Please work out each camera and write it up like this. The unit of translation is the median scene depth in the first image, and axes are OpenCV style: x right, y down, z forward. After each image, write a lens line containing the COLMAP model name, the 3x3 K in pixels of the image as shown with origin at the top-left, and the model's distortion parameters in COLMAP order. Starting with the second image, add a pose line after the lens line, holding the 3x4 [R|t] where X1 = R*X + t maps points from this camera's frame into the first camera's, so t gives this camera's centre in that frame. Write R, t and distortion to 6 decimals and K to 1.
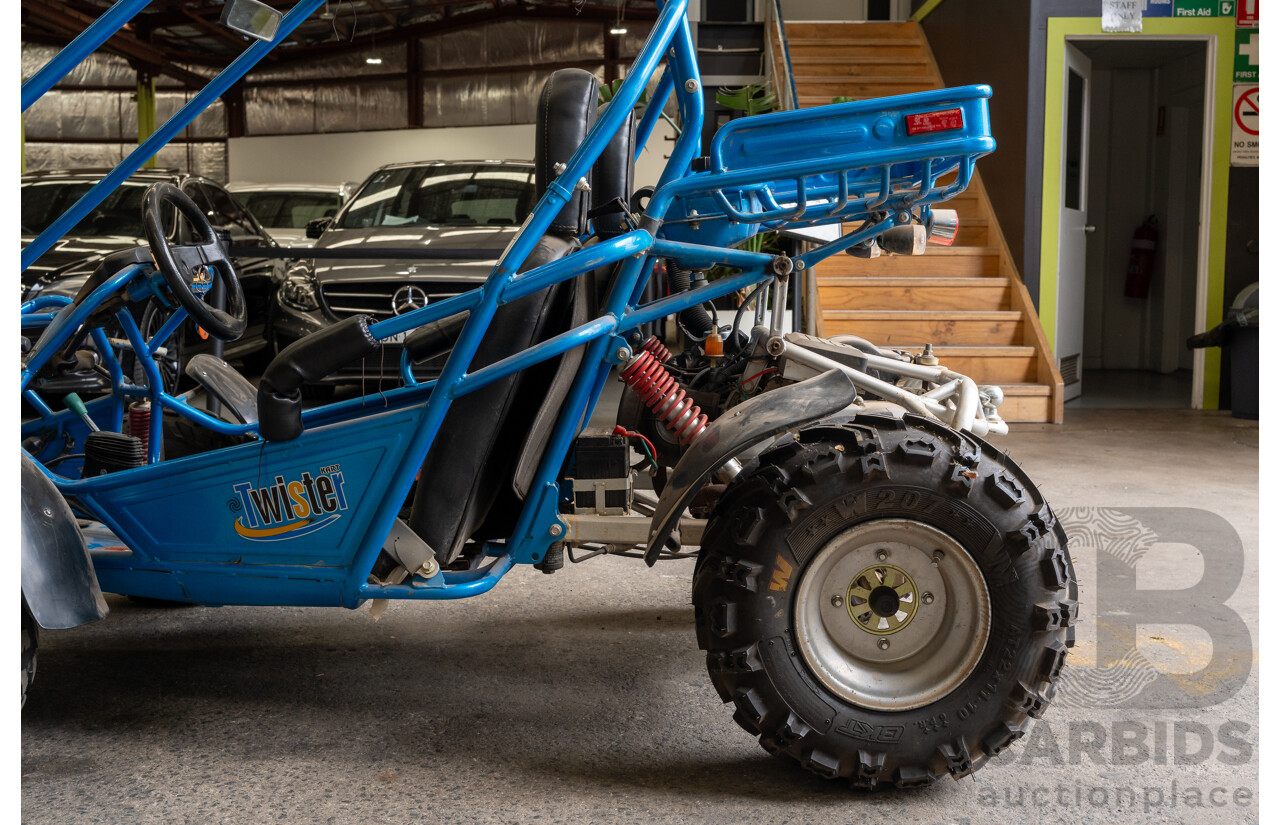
lens RADIAL K [[1616.7, 0, 613.7], [0, 1616.7, 328.5], [0, 0, 1]] dist [-0.021594, 0.000000]
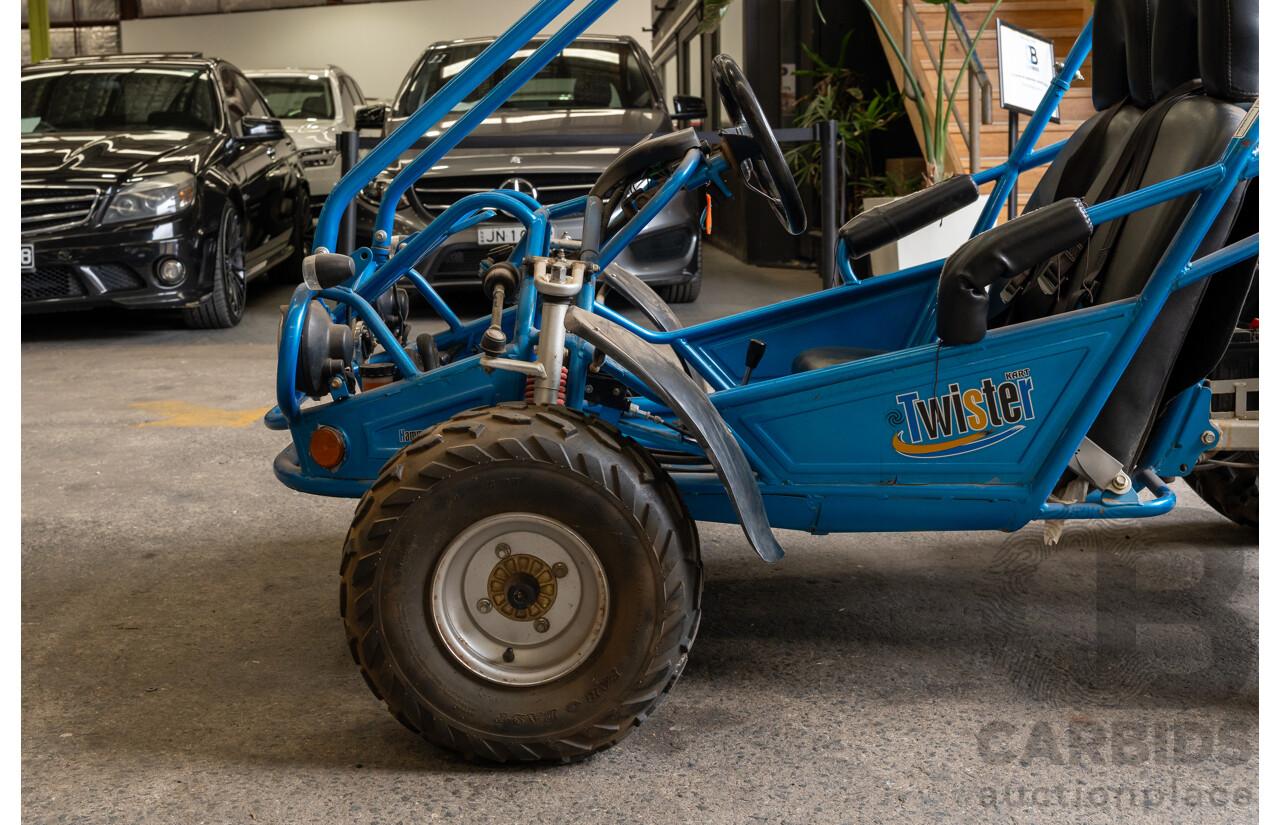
lens RADIAL K [[1821.1, 0, 558.2], [0, 1821.1, 283.1], [0, 0, 1]] dist [-0.015991, 0.000000]
pose [[0.999685, -0.025011, -0.002002, -0.378230], [0.025062, 0.999180, 0.031788, -0.000458], [0.001206, -0.031828, 0.999493, 0.007243]]
